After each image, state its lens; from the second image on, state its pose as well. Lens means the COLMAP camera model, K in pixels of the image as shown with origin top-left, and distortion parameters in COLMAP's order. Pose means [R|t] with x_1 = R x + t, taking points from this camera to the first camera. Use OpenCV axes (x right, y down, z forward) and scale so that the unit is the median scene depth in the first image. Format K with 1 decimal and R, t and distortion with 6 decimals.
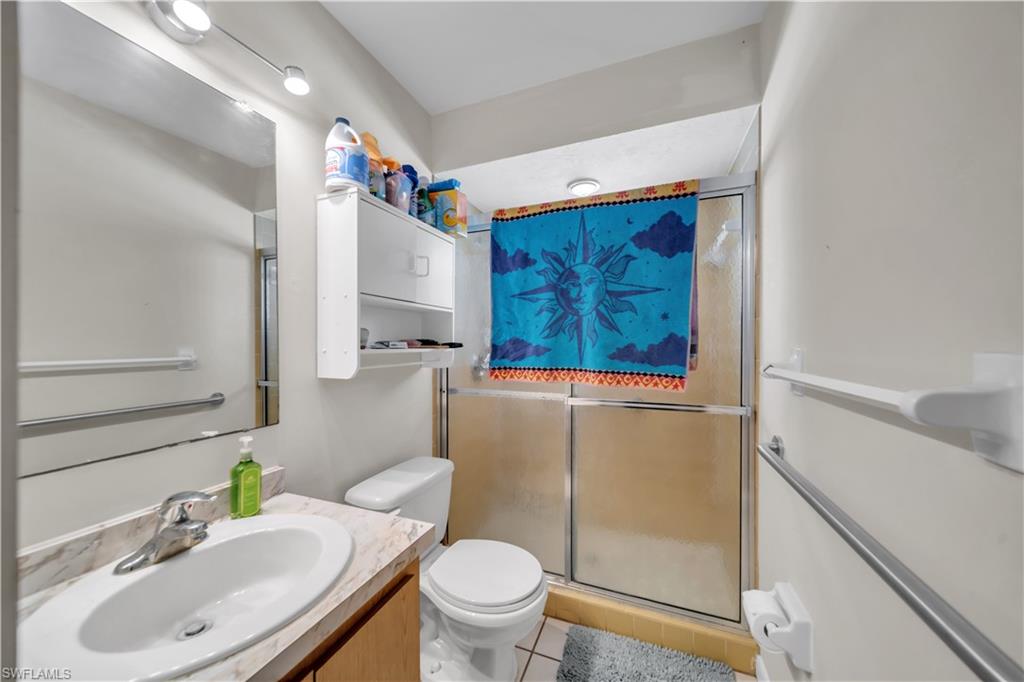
lens RADIAL K [[356.5, 0, 514.8], [0, 356.5, 338.9], [0, 0, 1]] dist [0.001430, -0.000094]
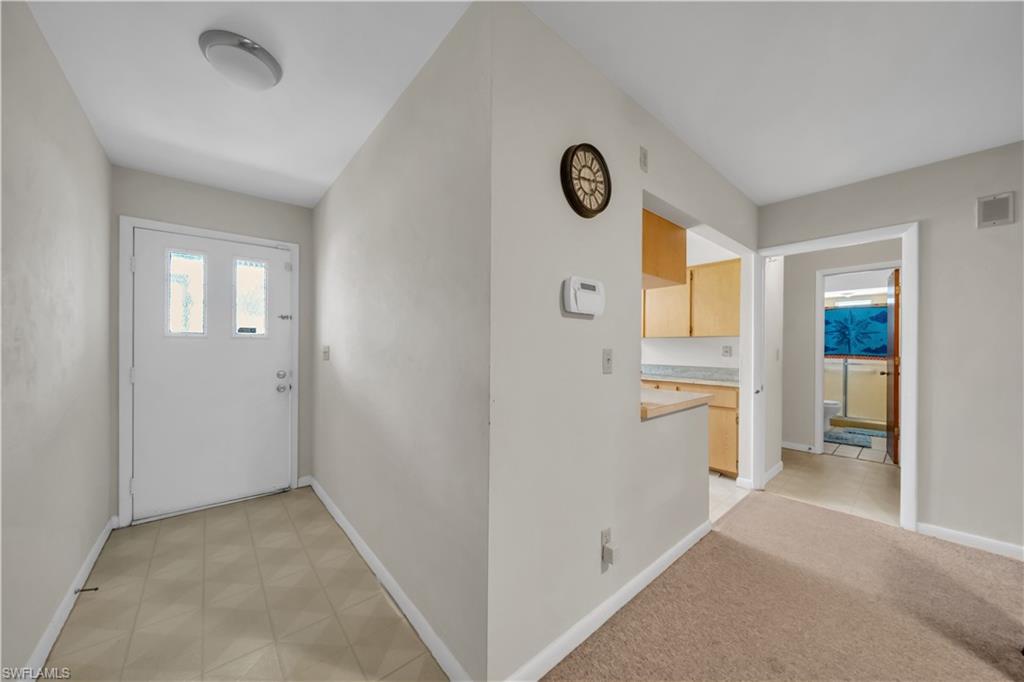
lens RADIAL K [[356.5, 0, 510.8], [0, 356.5, 342.4], [0, 0, 1]] dist [0.001430, -0.000094]
pose [[0.881439, 0.001470, -0.472296, -1.161609], [0.000089, 0.999995, 0.003280, -0.048945], [0.472298, -0.002933, 0.881434, -3.885014]]
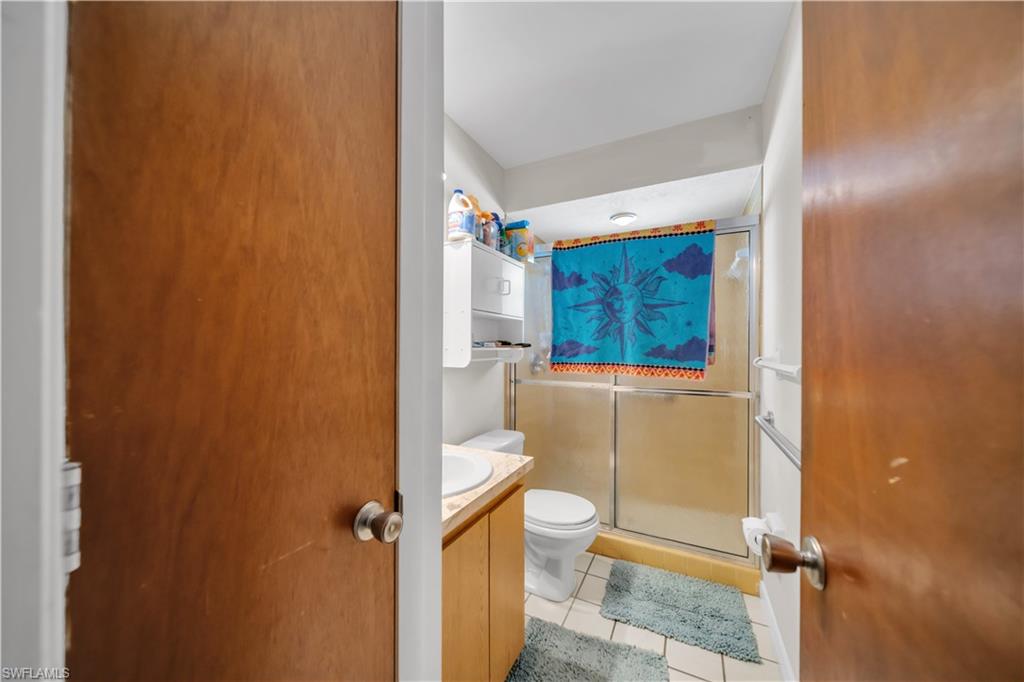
lens RADIAL K [[356.5, 0, 514.6], [0, 356.5, 340.8], [0, 0, 1]] dist [0.001430, -0.000094]
pose [[0.996339, 0.001866, -0.085476, -0.103979], [-0.001891, 0.999998, -0.000216, 0.001678], [0.085475, 0.000376, 0.996340, -0.355152]]
